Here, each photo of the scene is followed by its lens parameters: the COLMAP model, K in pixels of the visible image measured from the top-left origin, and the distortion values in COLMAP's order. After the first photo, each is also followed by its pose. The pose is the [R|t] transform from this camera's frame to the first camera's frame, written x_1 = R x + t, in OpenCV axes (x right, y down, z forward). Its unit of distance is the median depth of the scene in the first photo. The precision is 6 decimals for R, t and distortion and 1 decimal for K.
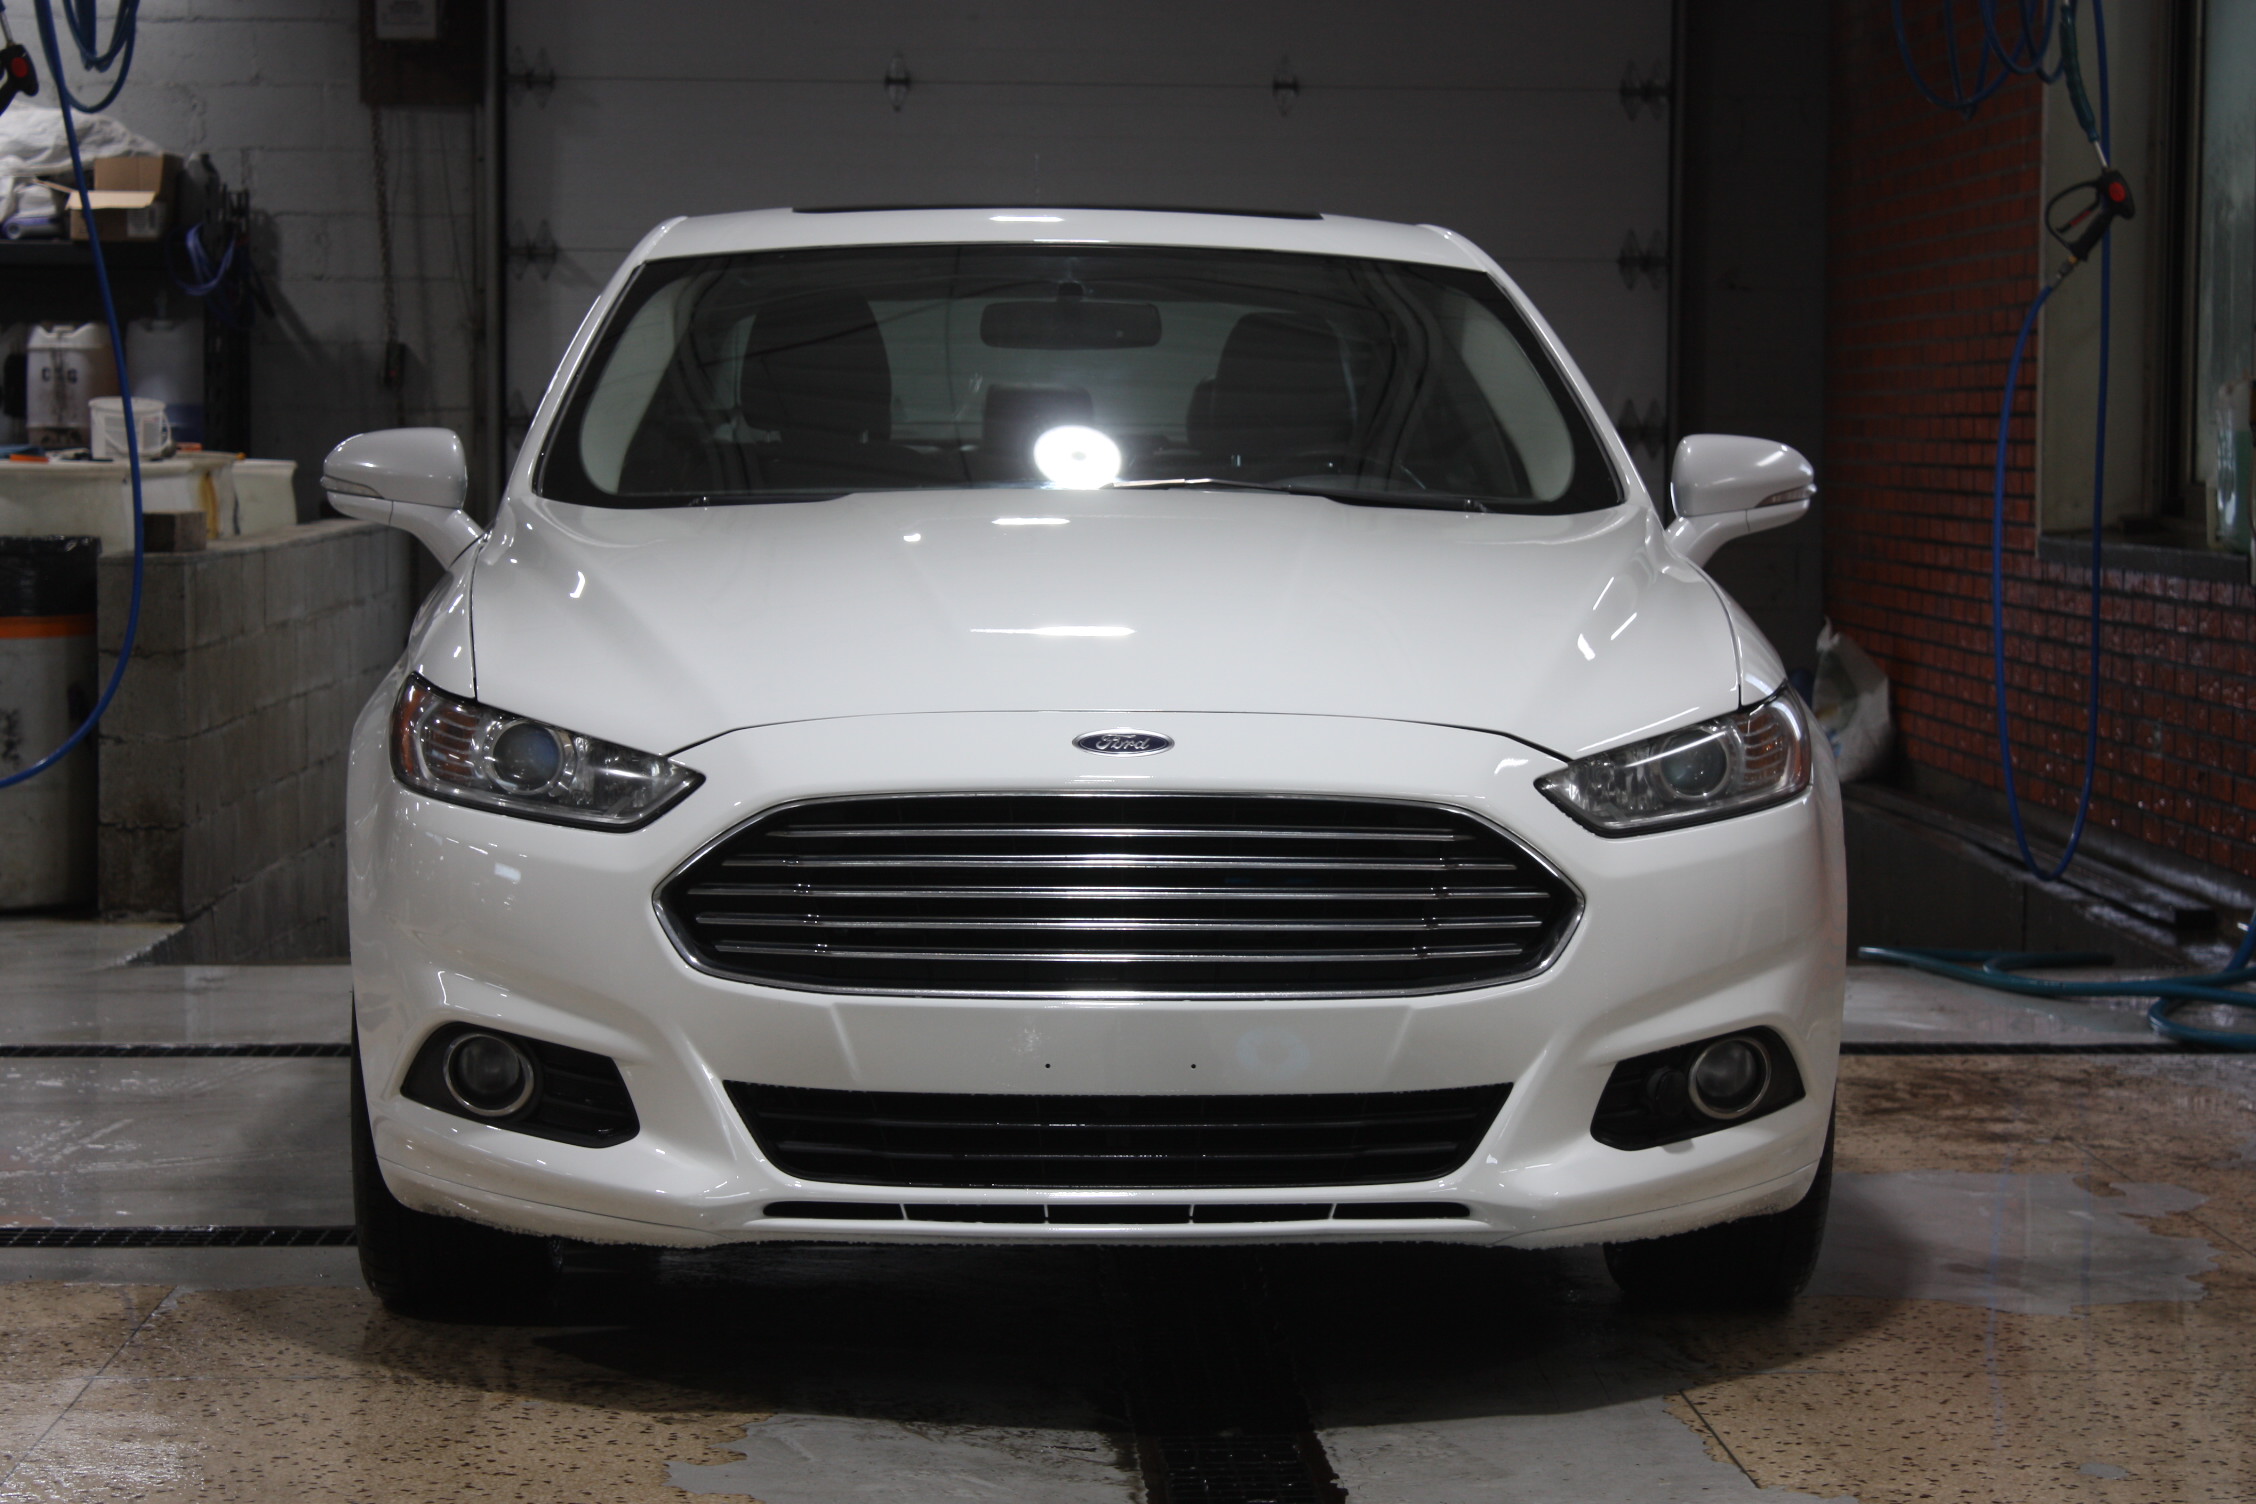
lens RADIAL K [[5458.2, 0, 1129.7], [0, 5458.2, 757.0], [0, 0, 1]] dist [0.108672, 0.000000]
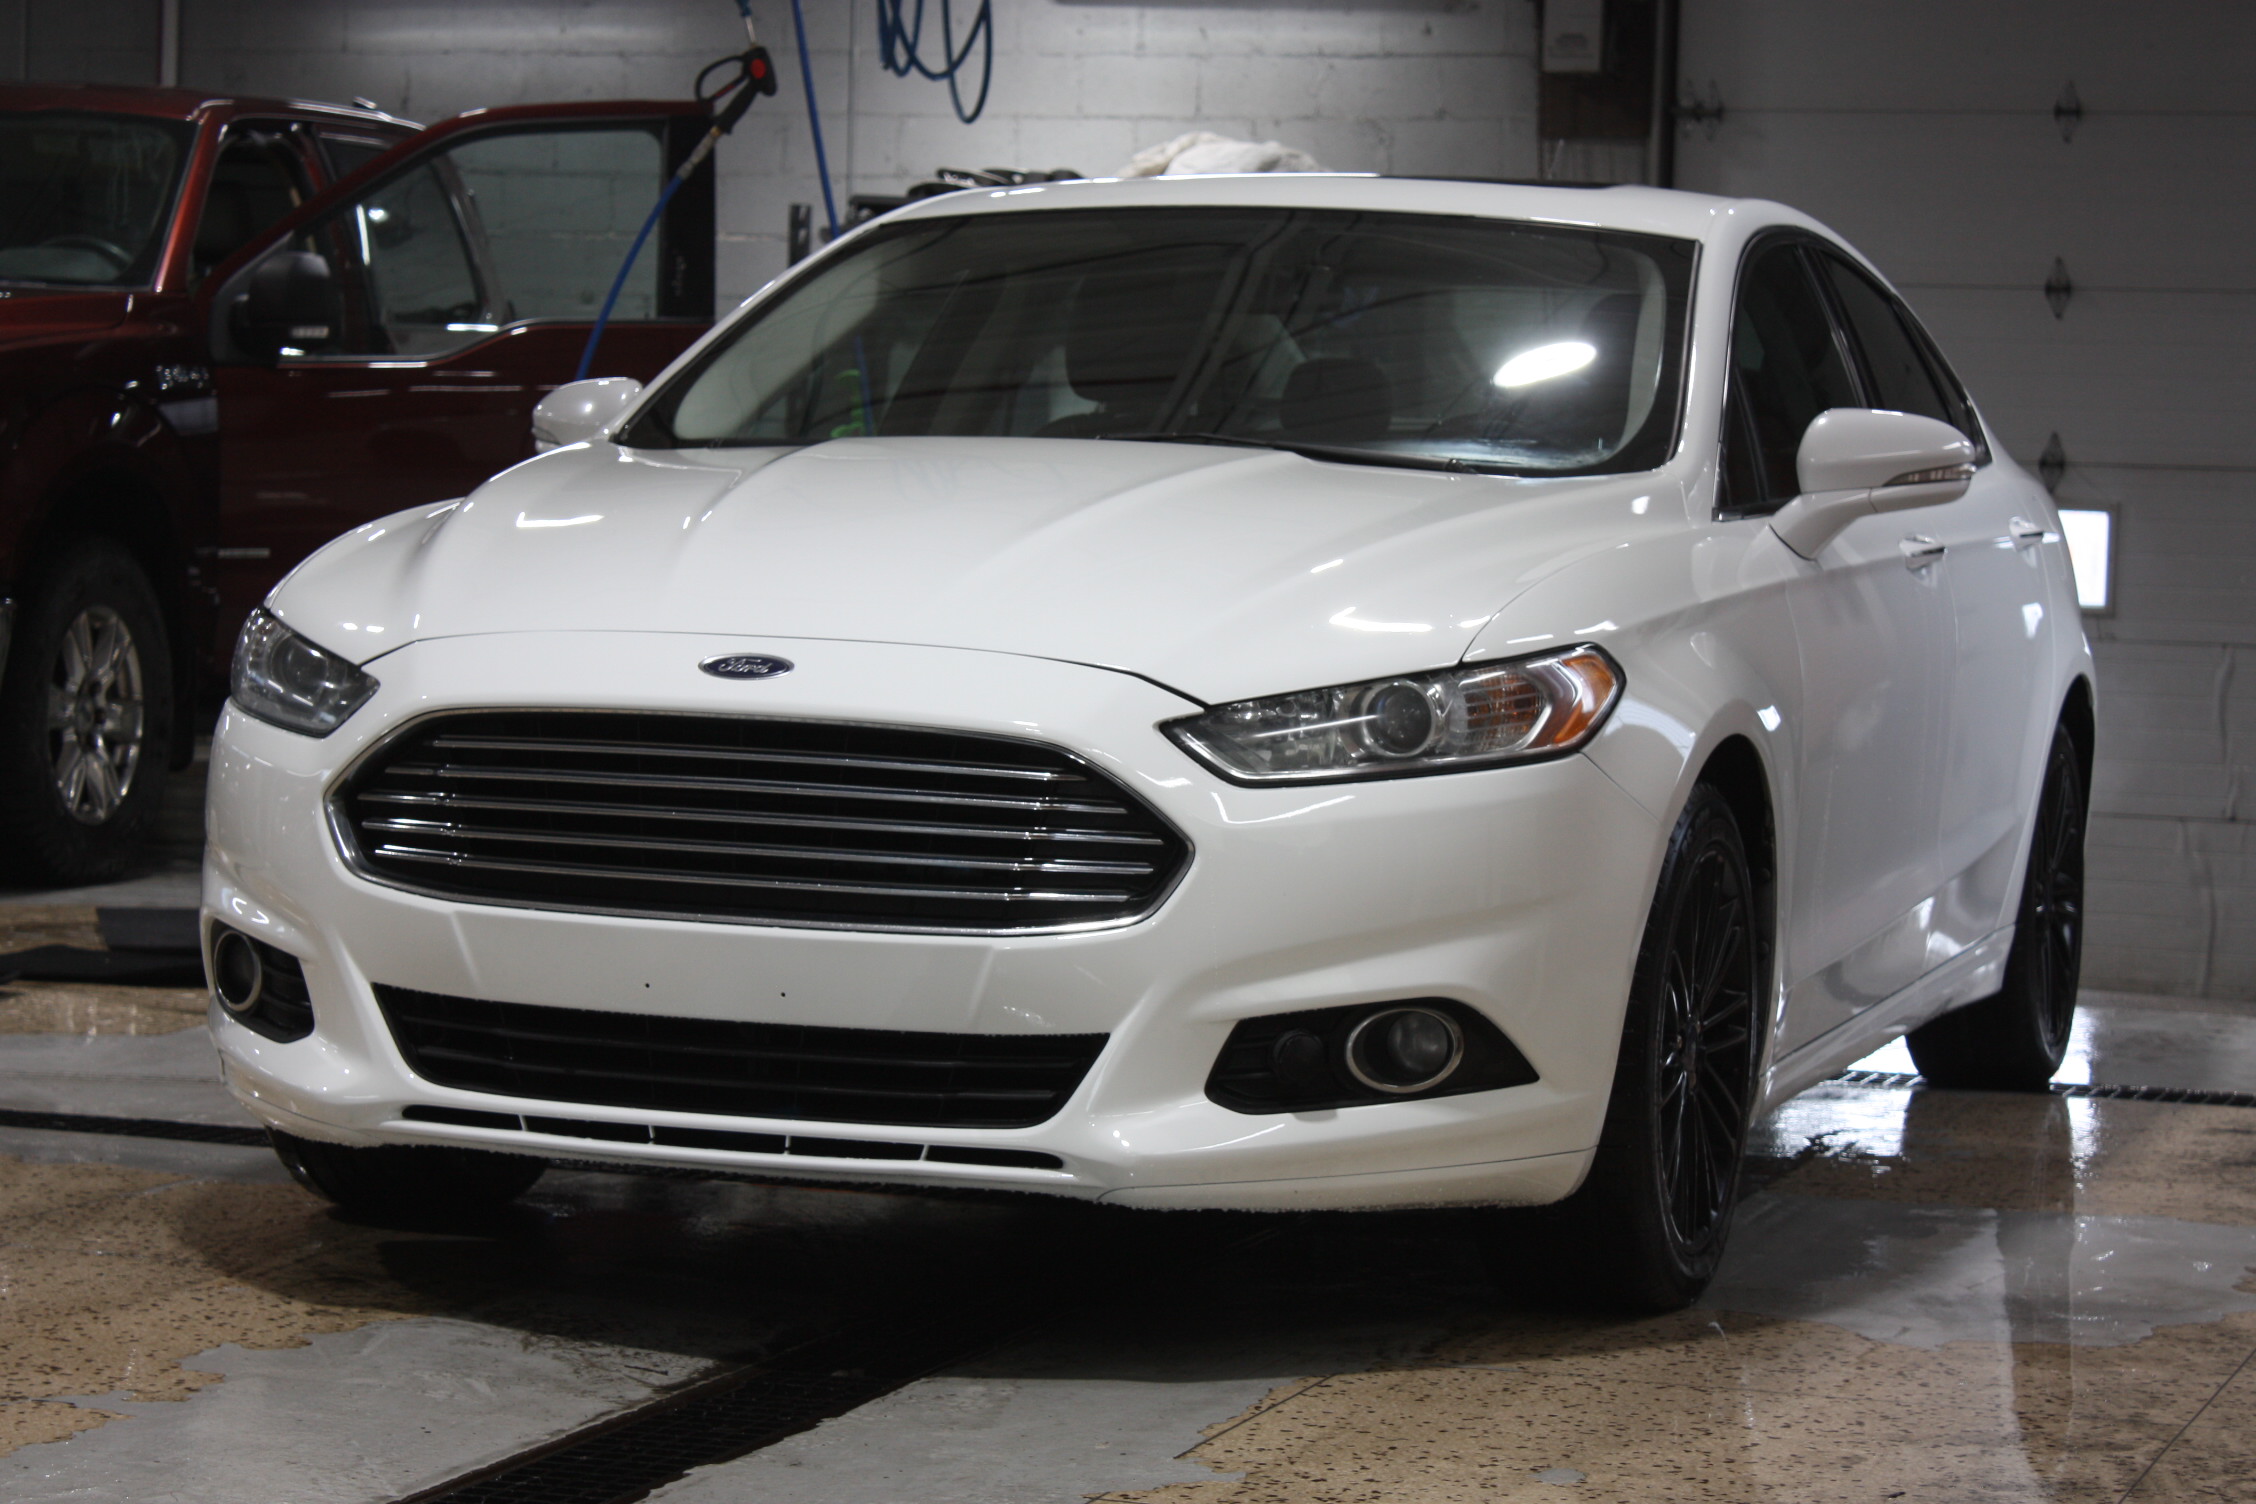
lens RADIAL K [[5458.2, 0, 1129.5], [0, 5458.2, 746.9], [0, 0, 1]] dist [0.108672, 0.000000]
pose [[0.930645, 0.041666, -0.363543, 0.421074], [-0.048930, 0.998744, -0.010790, 0.019284], [0.362637, 0.027829, 0.931515, 0.100440]]
